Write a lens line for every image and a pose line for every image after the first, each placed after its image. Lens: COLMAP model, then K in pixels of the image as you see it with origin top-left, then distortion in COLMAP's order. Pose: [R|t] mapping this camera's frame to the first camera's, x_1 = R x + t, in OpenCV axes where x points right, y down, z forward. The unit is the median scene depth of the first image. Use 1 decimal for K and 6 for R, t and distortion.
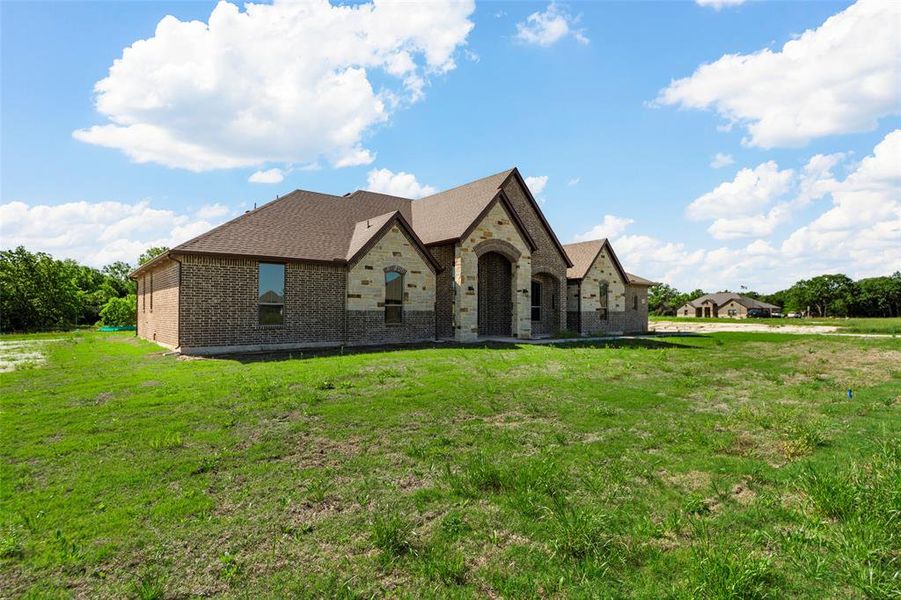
lens RADIAL K [[457.9, 0, 450.5], [0, 457.9, 300.0], [0, 0, 1]] dist [-0.000410, -0.000049]
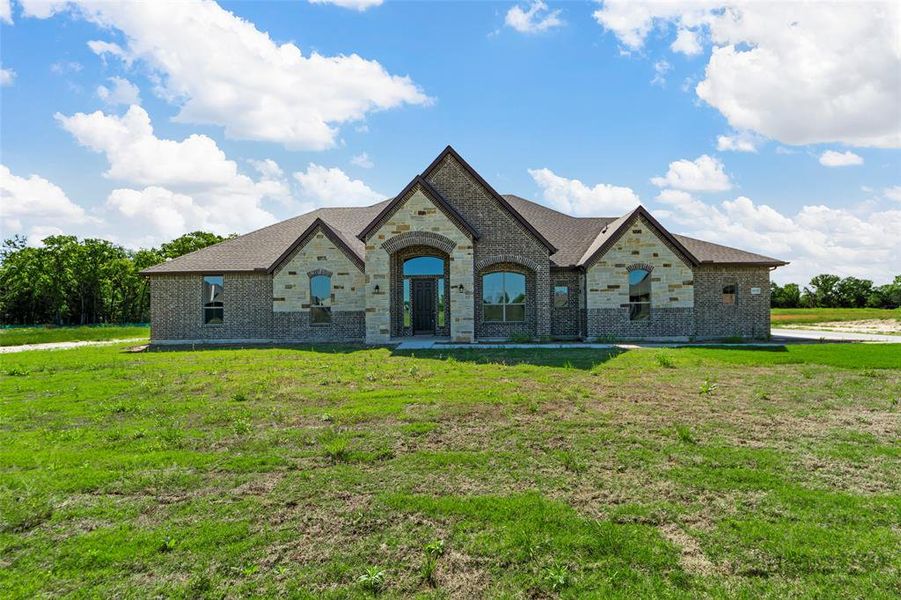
lens RADIAL K [[457.9, 0, 450.5], [0, 457.9, 300.0], [0, 0, 1]] dist [-0.000410, -0.000049]
pose [[0.774442, -0.021823, -0.632269, 0.695366], [0.029133, 0.999575, 0.001183, 0.003613], [0.631974, -0.019336, 0.774748, 0.323042]]
